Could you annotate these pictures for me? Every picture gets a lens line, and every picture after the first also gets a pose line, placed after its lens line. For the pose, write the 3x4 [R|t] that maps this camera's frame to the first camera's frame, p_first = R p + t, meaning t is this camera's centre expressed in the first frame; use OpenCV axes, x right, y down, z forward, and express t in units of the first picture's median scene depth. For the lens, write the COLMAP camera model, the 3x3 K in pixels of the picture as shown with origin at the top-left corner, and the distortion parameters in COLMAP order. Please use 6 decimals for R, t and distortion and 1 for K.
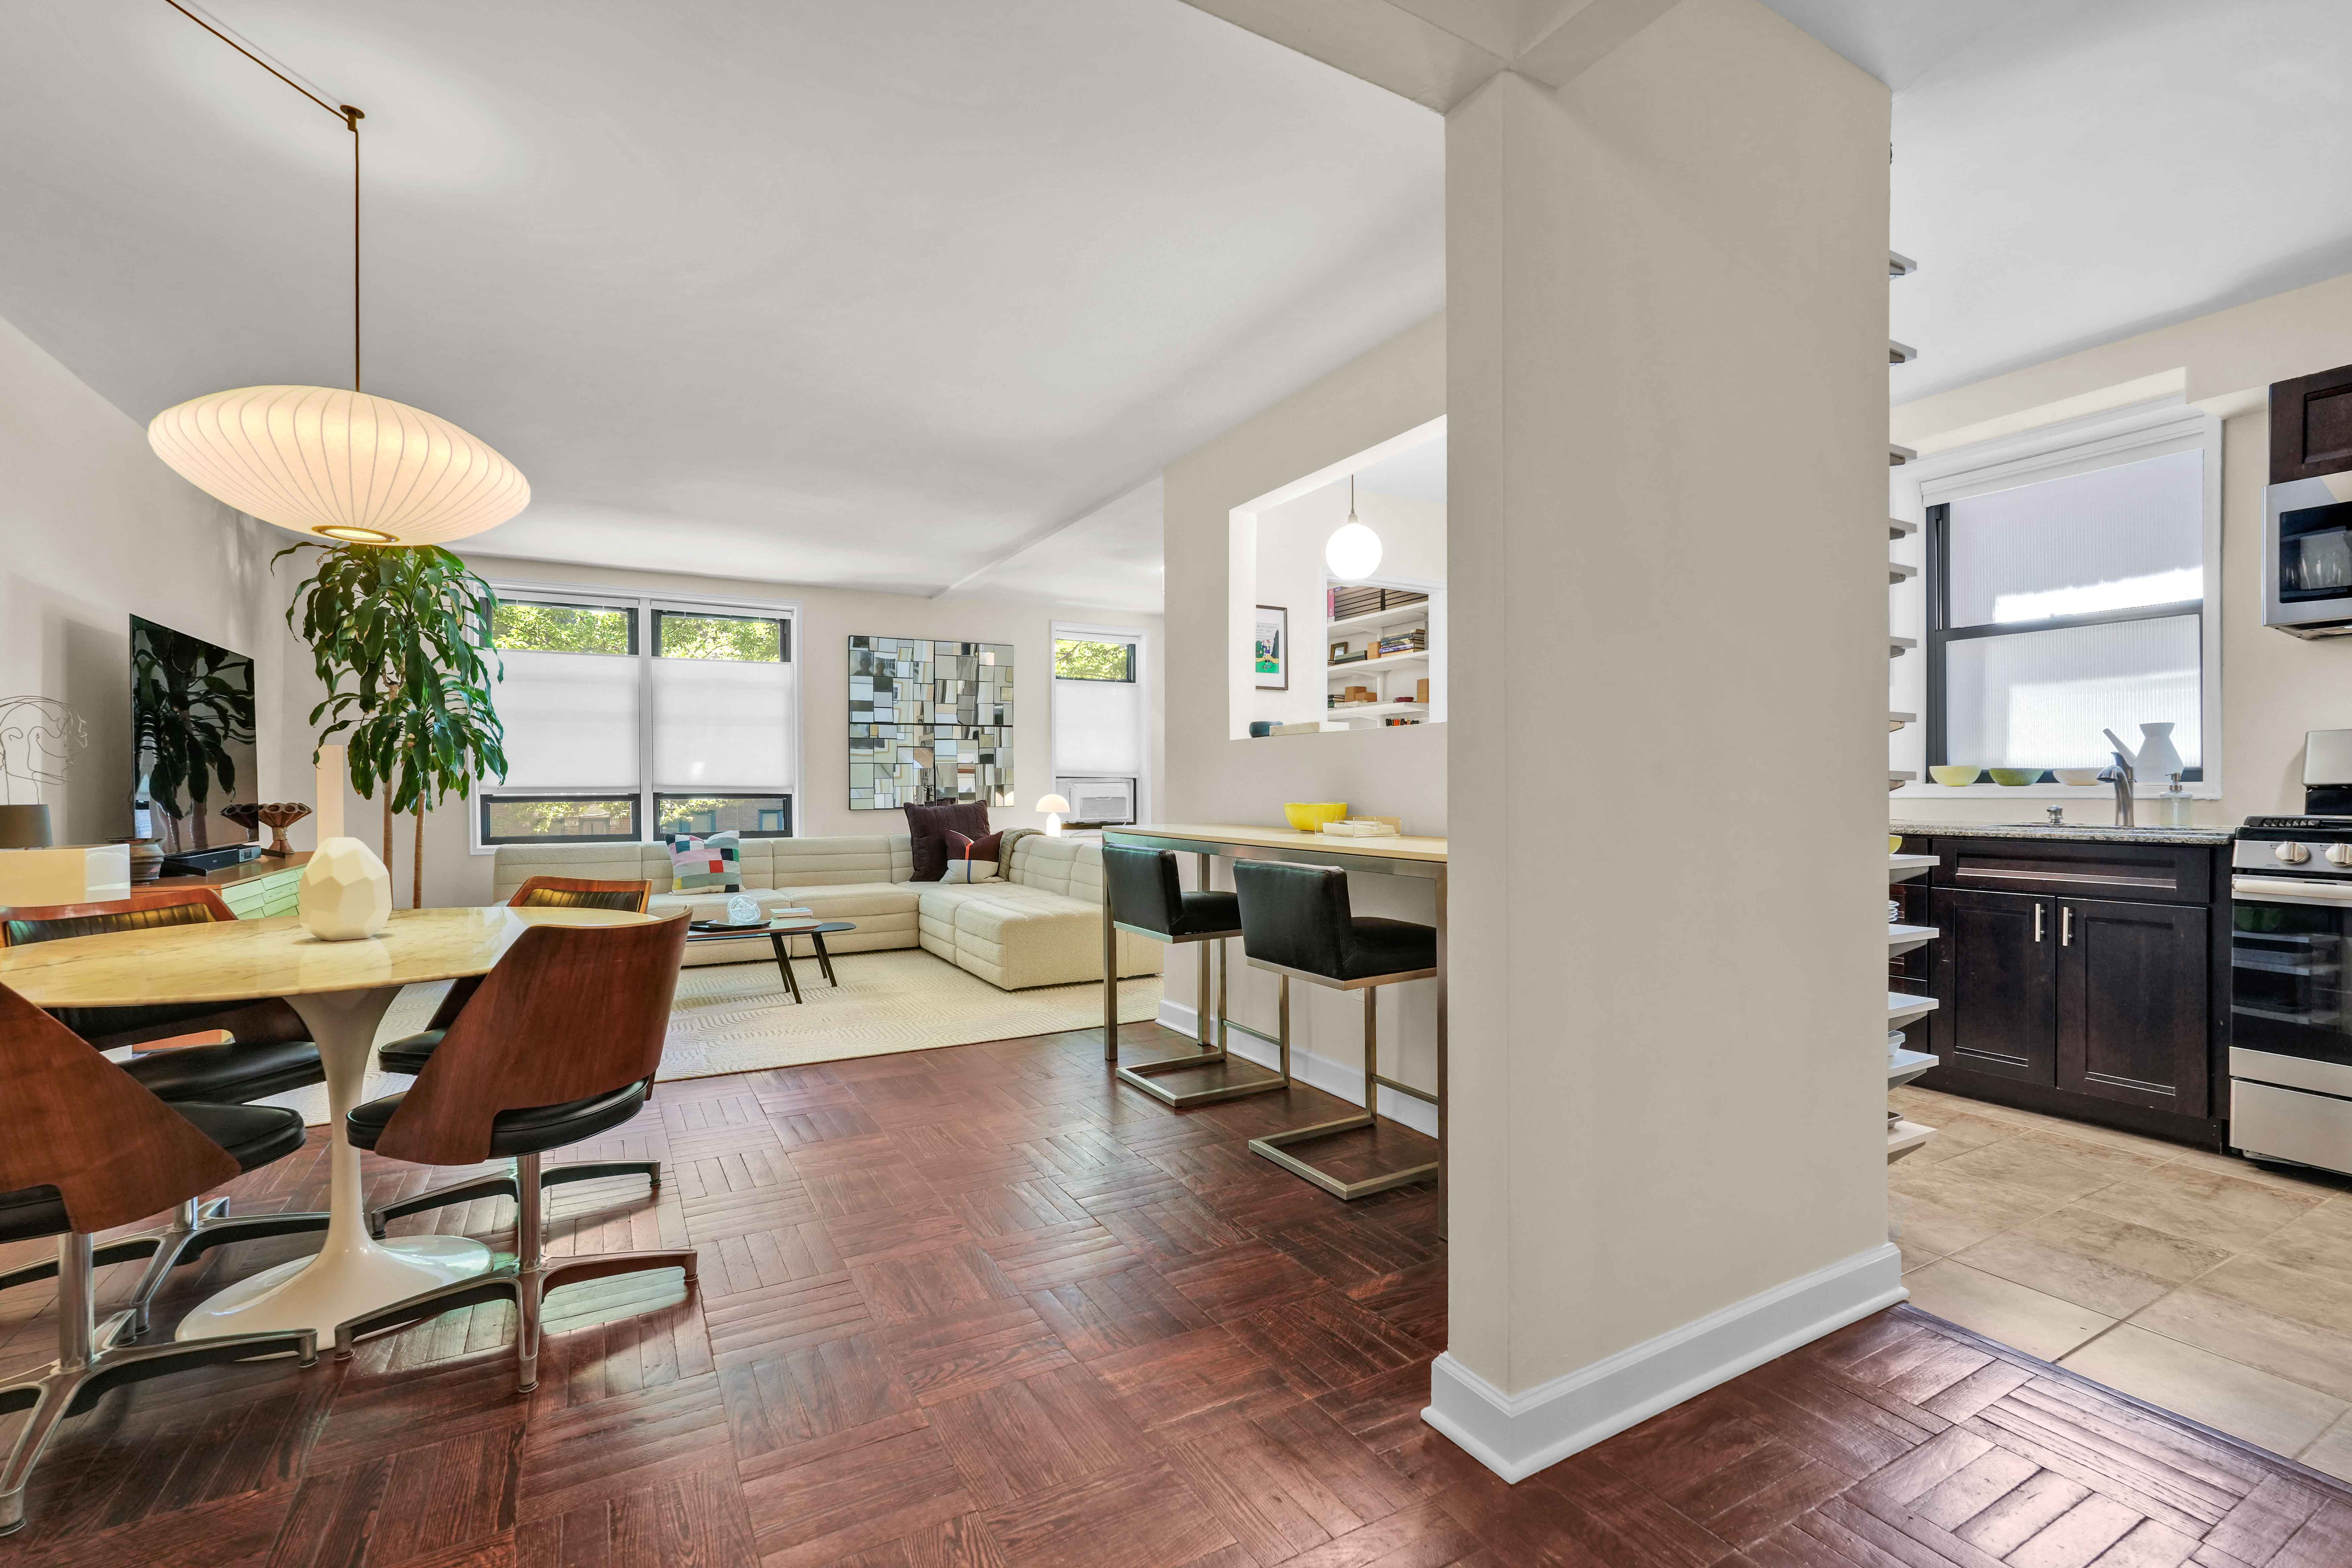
lens RADIAL K [[1046.2, 0, 1166.3], [0, 1046.2, 791.6], [0, 0, 1]] dist [-0.008765, 0.005182]
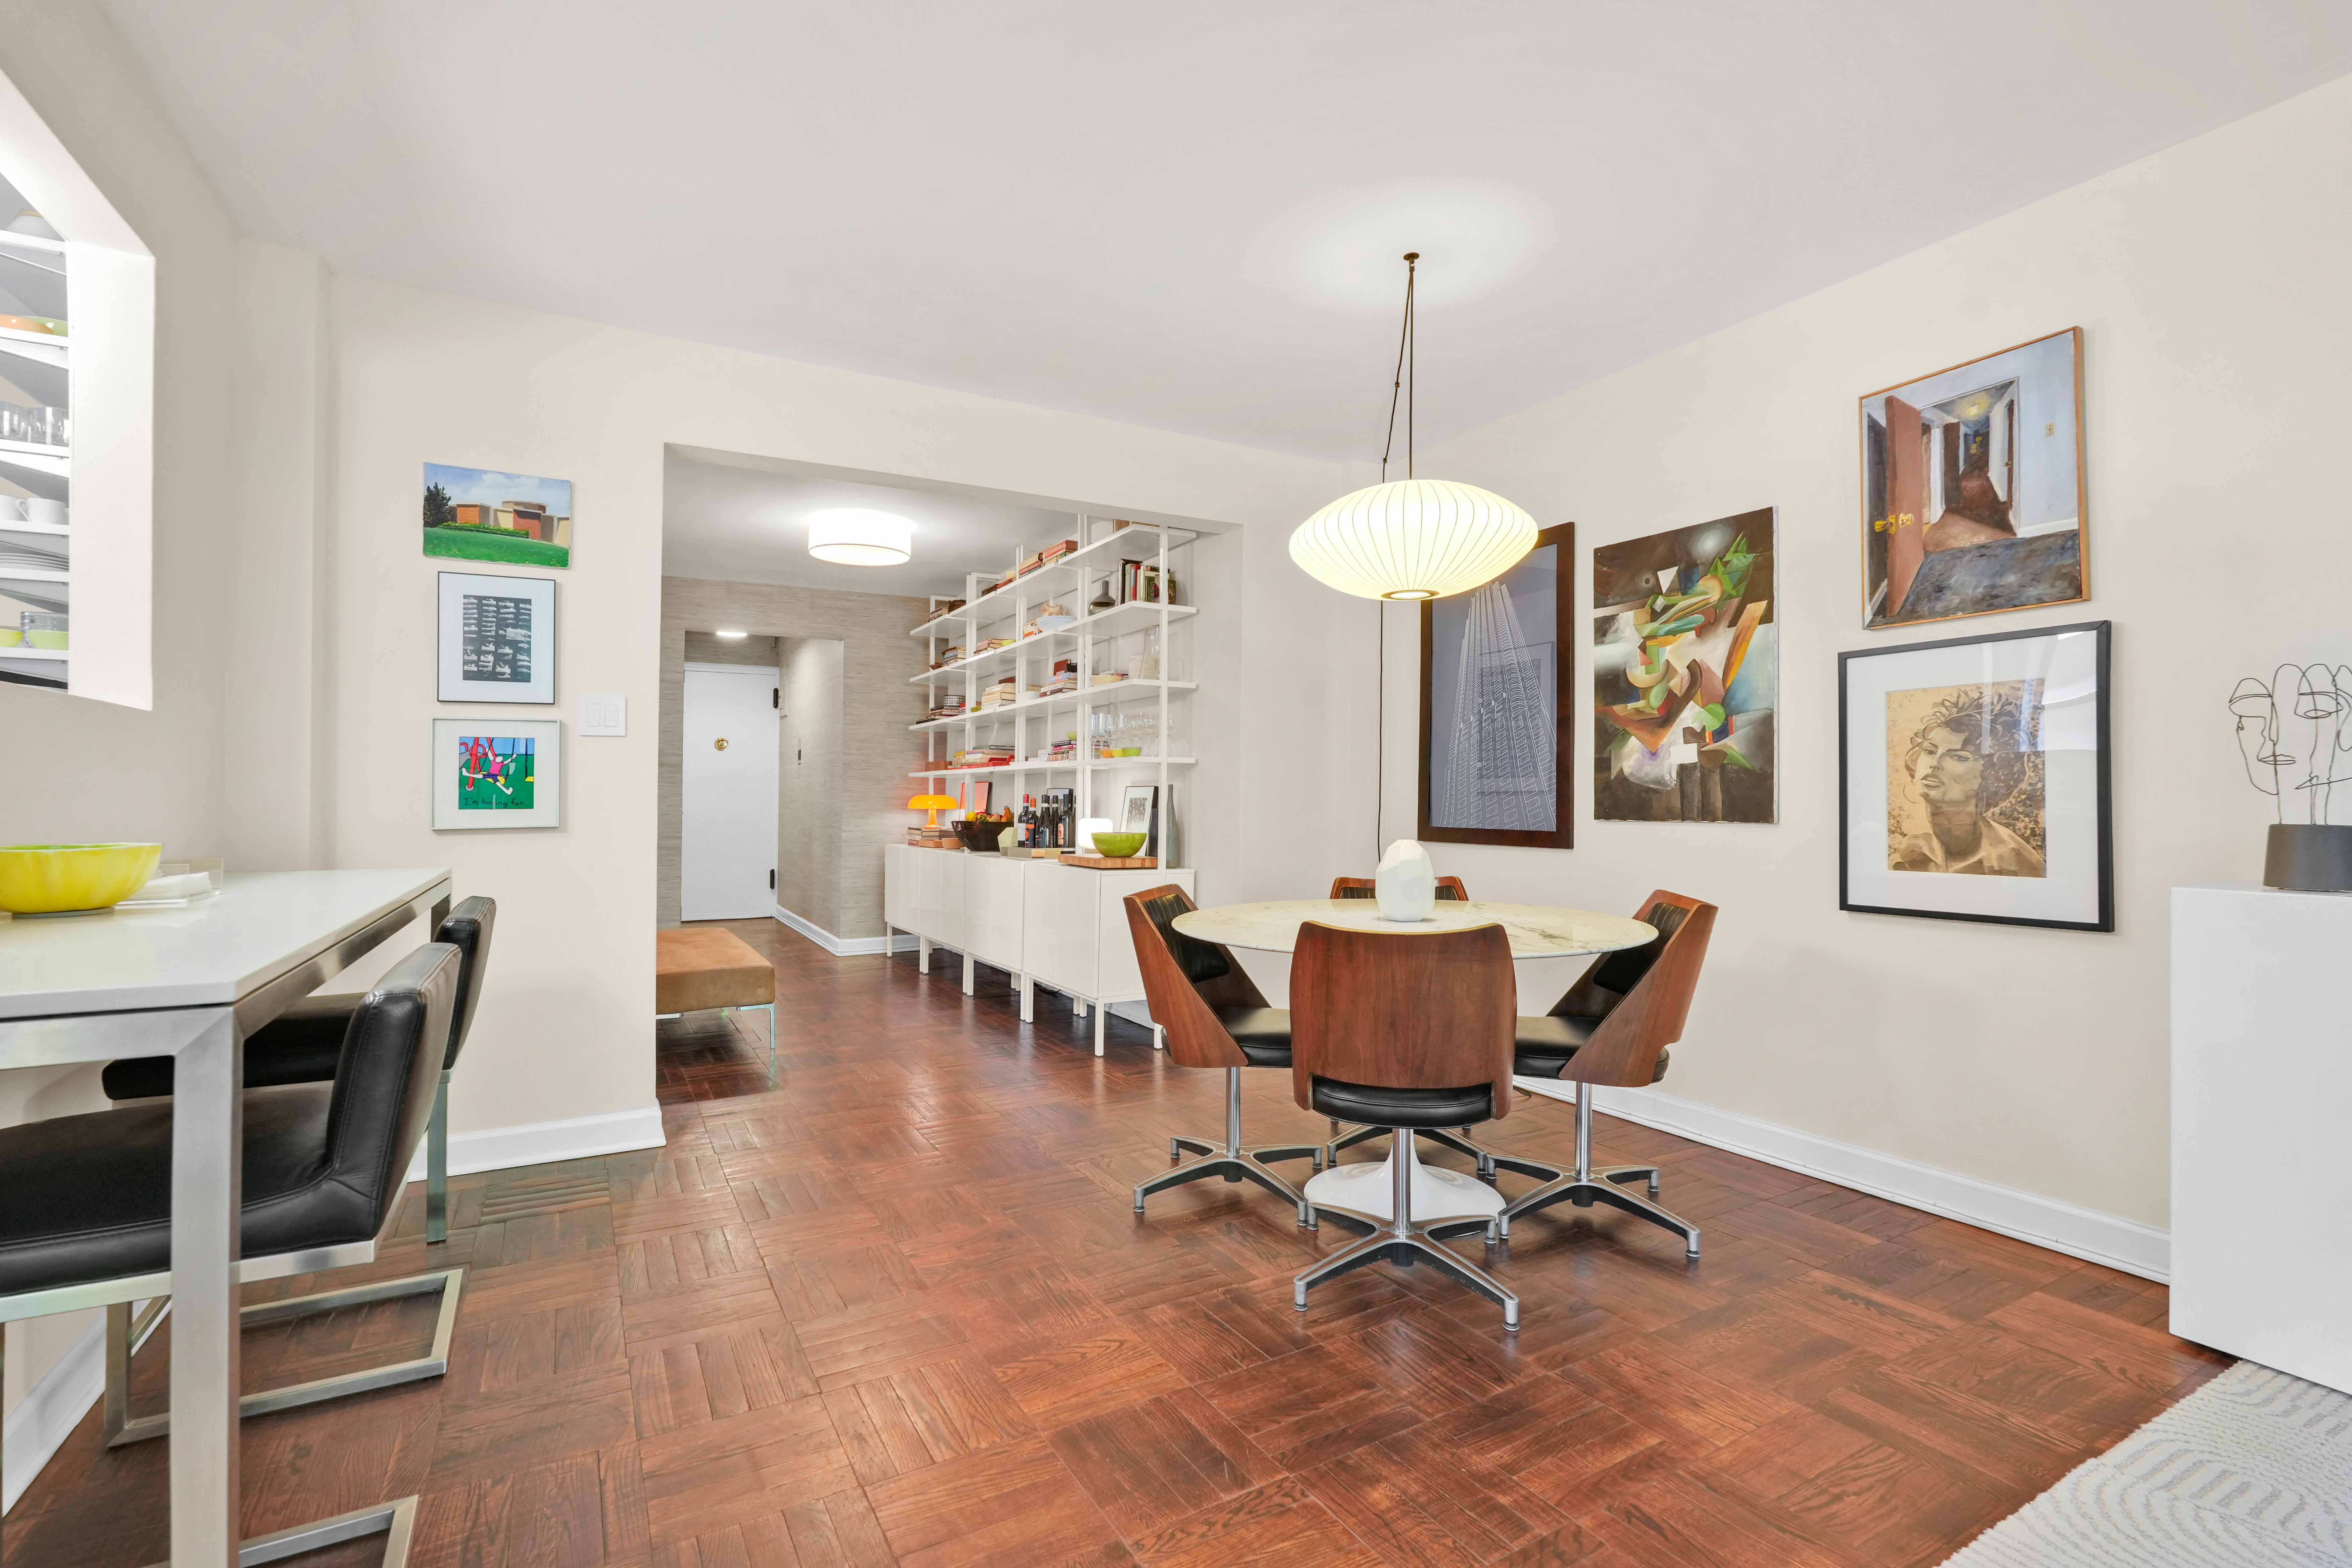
lens RADIAL K [[1046.2, 0, 1156.5], [0, 1046.2, 794.0], [0, 0, 1]] dist [-0.008765, 0.005182]
pose [[-0.999982, 0.001481, -0.005748, -0.185552], [0.001463, 0.999994, 0.003256, -0.005020], [0.005752, 0.003247, -0.999978, 0.876596]]
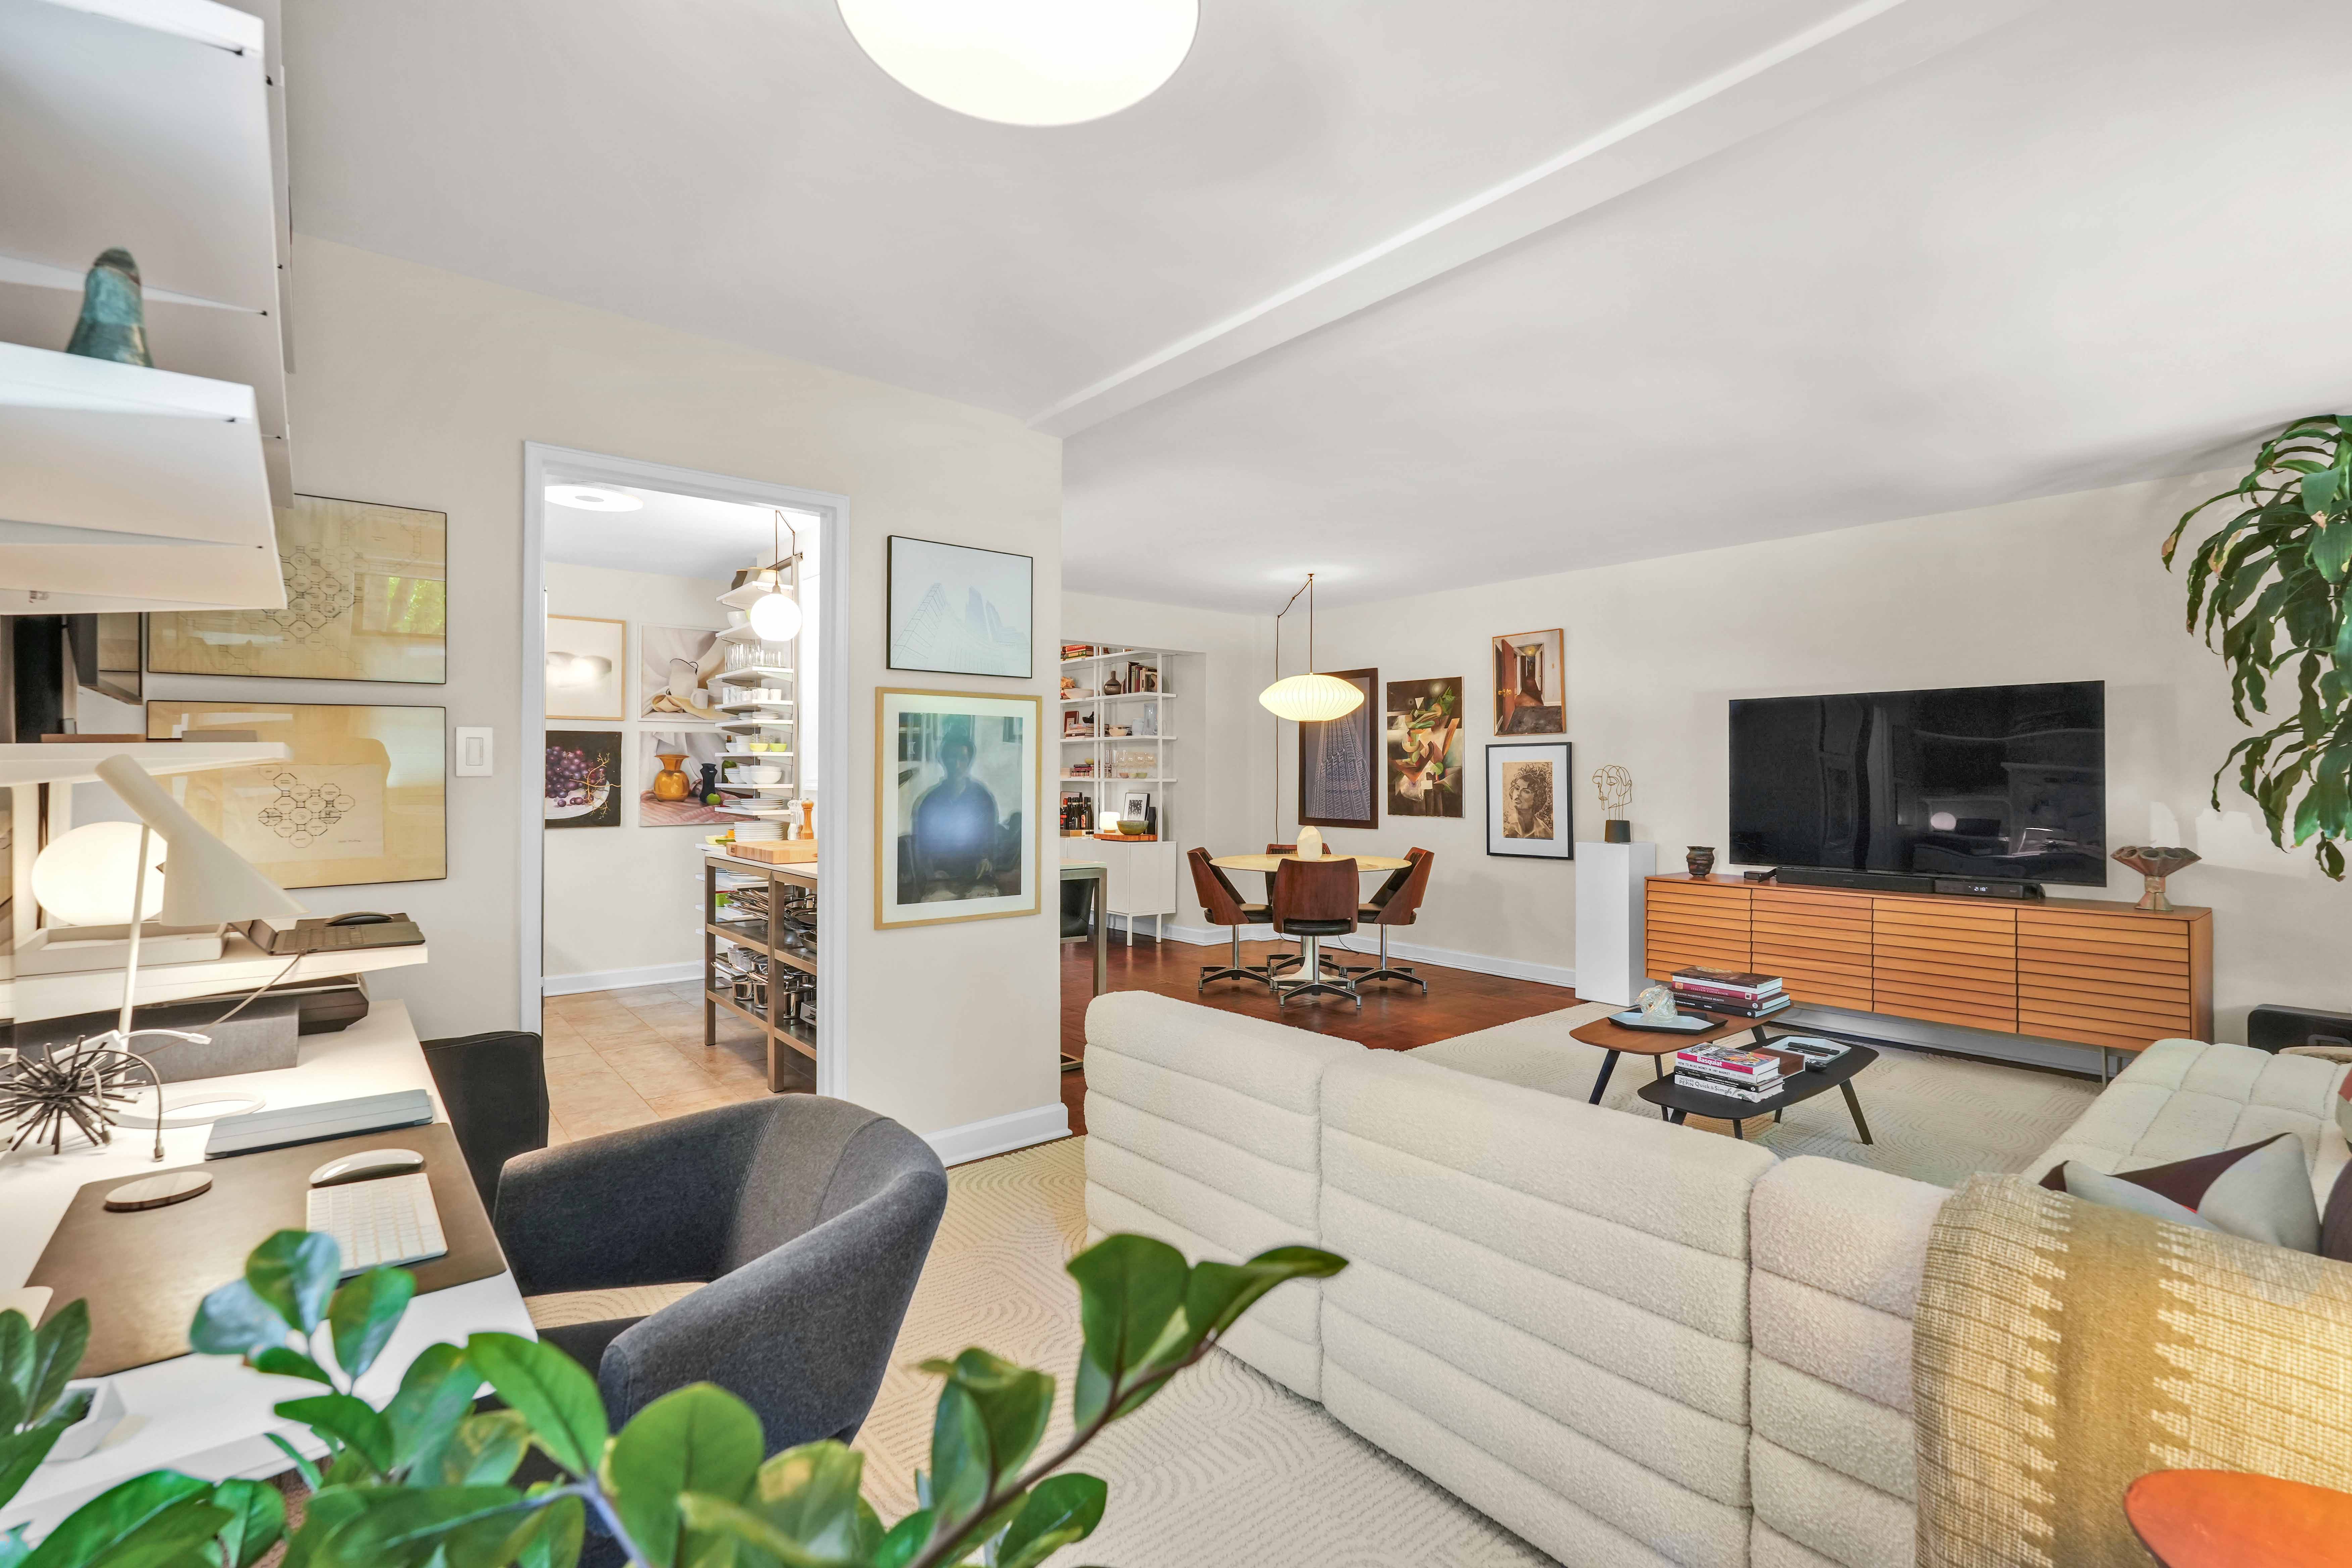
lens RADIAL K [[1046.2, 0, 1165.2], [0, 1046.2, 739.8], [0, 0, 1]] dist [-0.008765, 0.005182]
pose [[-0.982410, -0.006245, -0.186632, 0.058378], [-0.001301, 0.999645, -0.026599, -0.044739], [0.186732, -0.025888, -0.982070, 1.467553]]
